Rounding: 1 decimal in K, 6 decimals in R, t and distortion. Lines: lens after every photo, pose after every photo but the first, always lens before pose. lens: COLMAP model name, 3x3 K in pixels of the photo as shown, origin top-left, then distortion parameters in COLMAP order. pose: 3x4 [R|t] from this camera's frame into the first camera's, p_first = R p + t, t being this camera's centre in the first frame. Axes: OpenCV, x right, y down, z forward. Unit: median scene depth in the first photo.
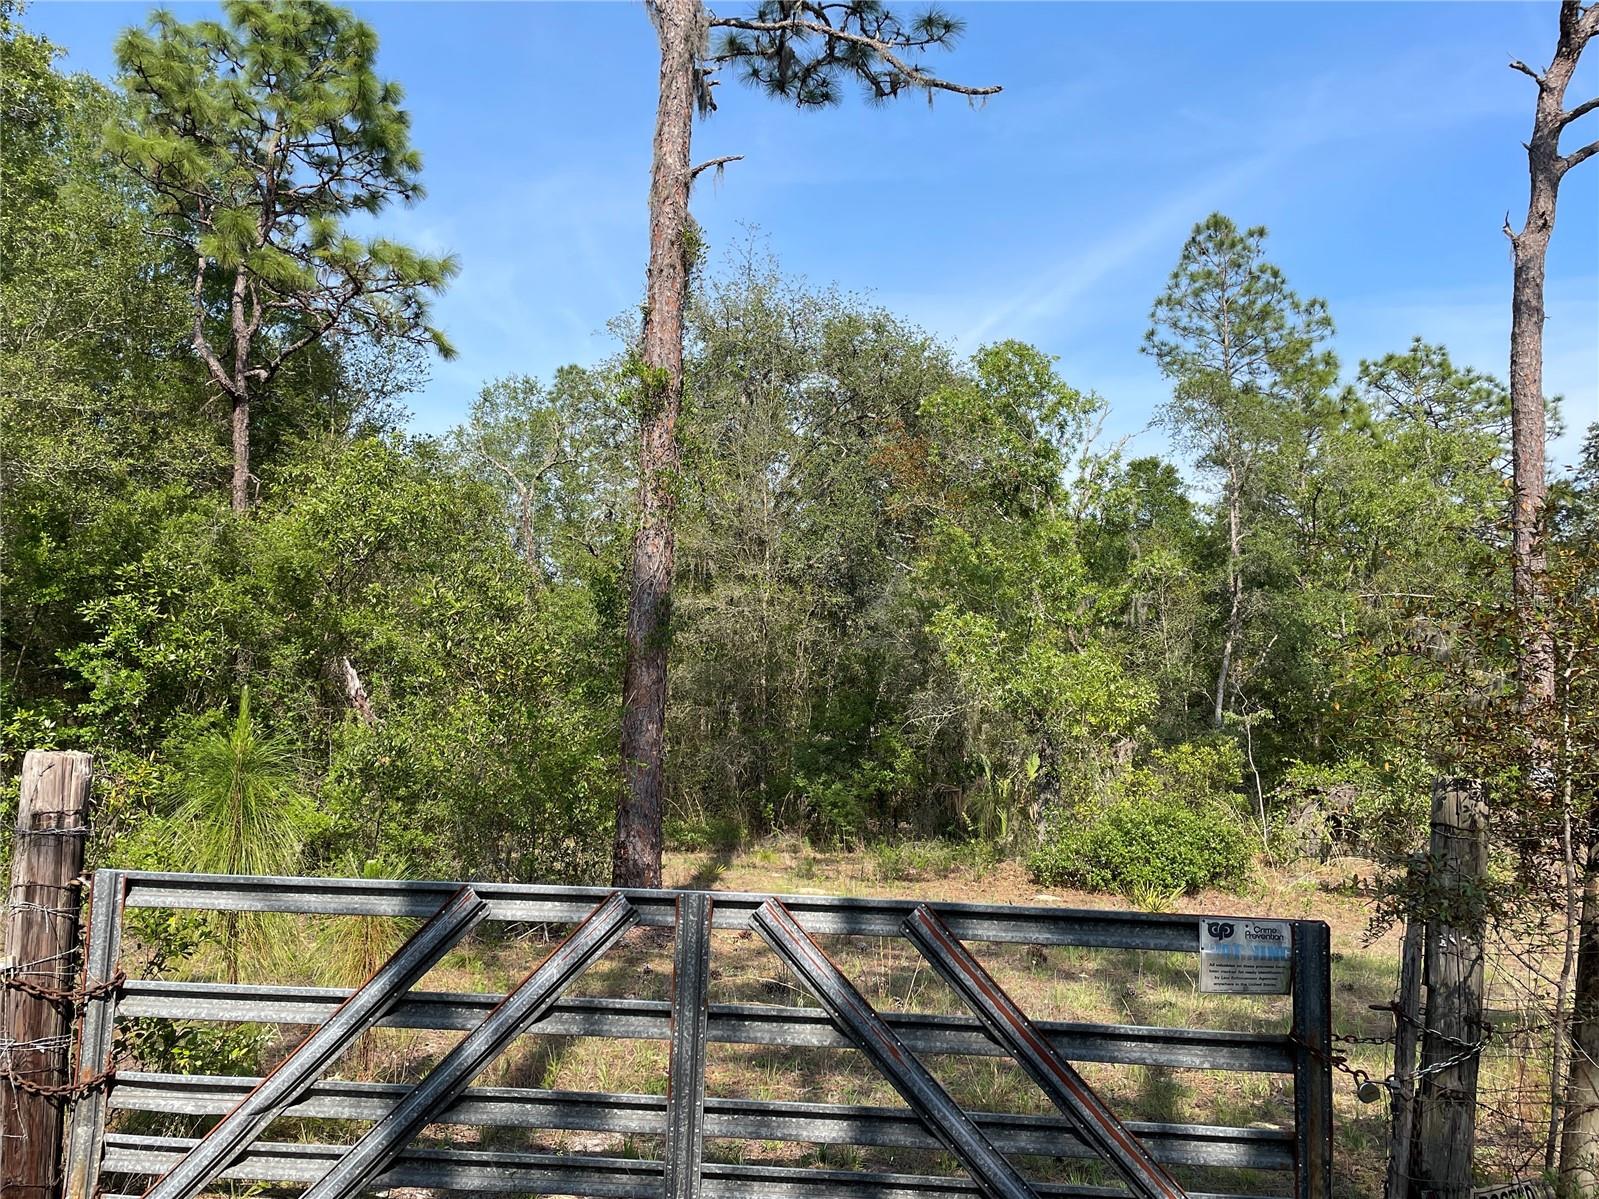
lens RADIAL K [[1219.7, 0, 830.9], [0, 1219.7, 549.7], [0, 0, 1]] dist [0.085155, -0.102111]
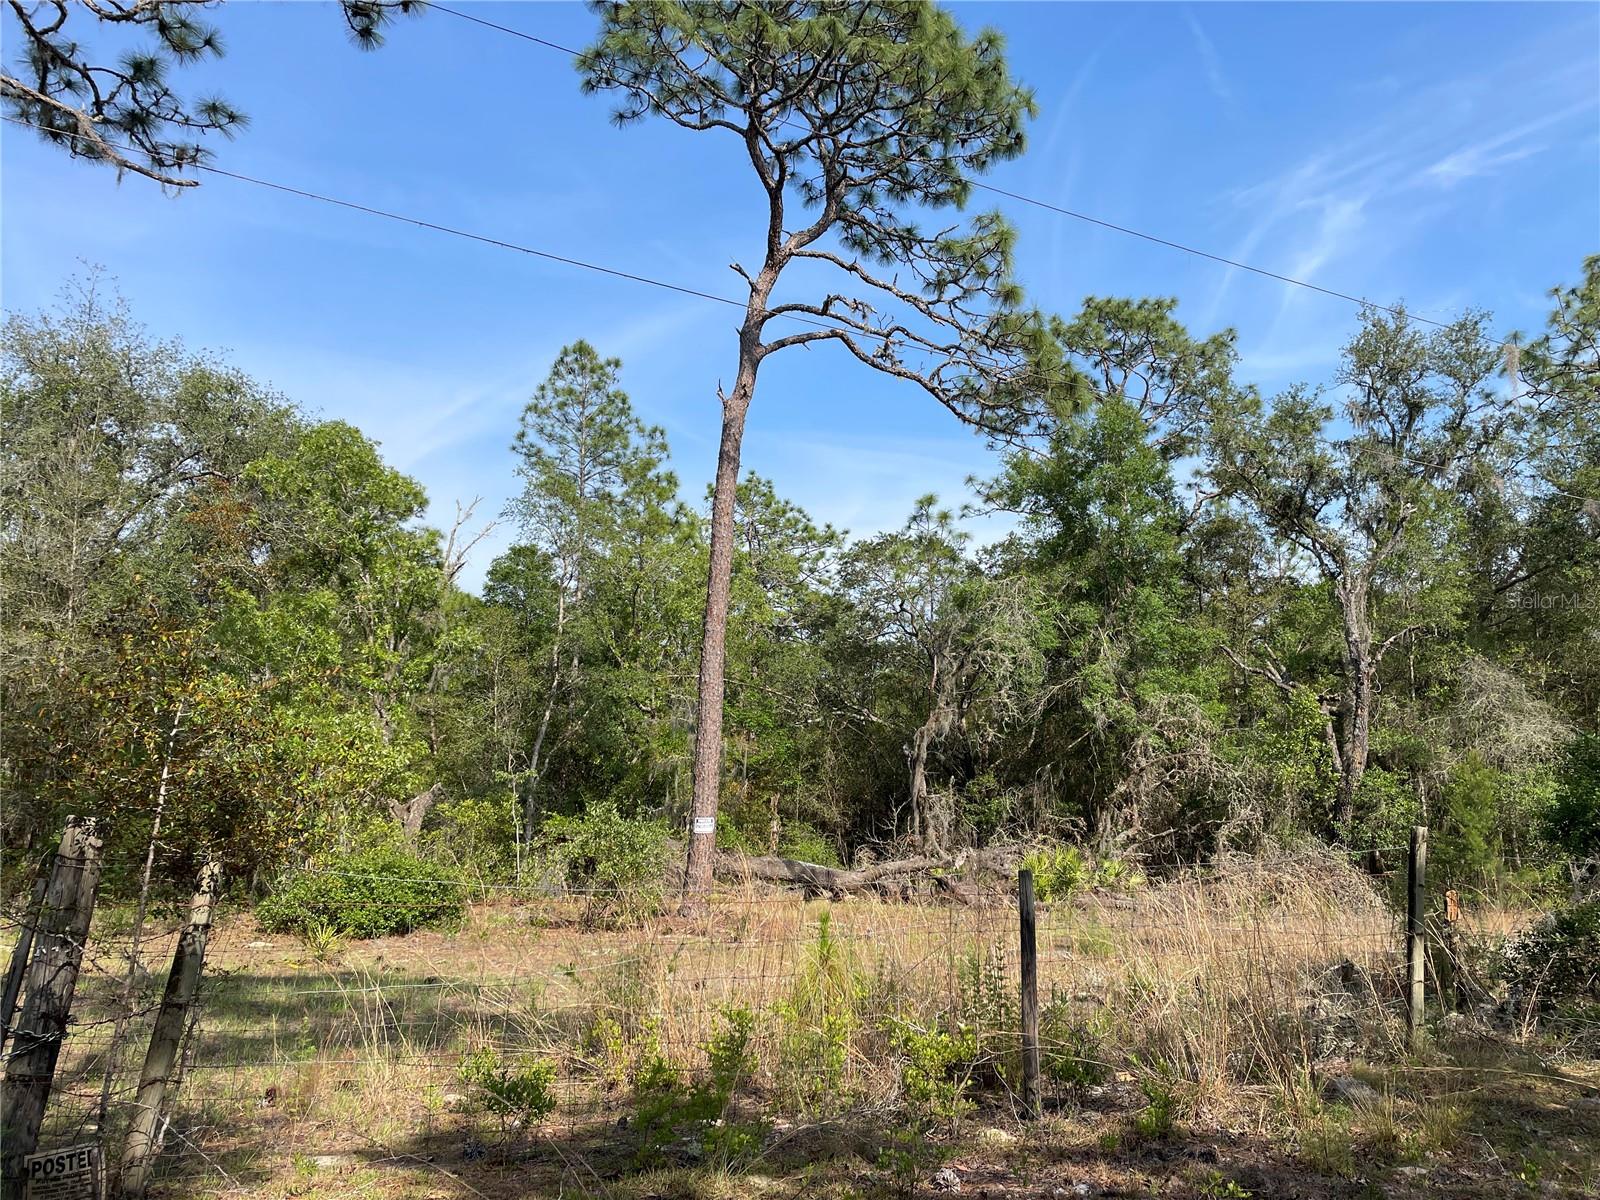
lens RADIAL K [[1109.4, 0, 806.5], [0, 1109.4, 599.6], [0, 0, 1]] dist [0.061901, -0.074809]
pose [[0.907363, 0.080235, 0.412620, 0.092777], [-0.070781, 0.996761, -0.038174, -0.005046], [-0.414347, 0.005432, 0.910103, -0.040962]]
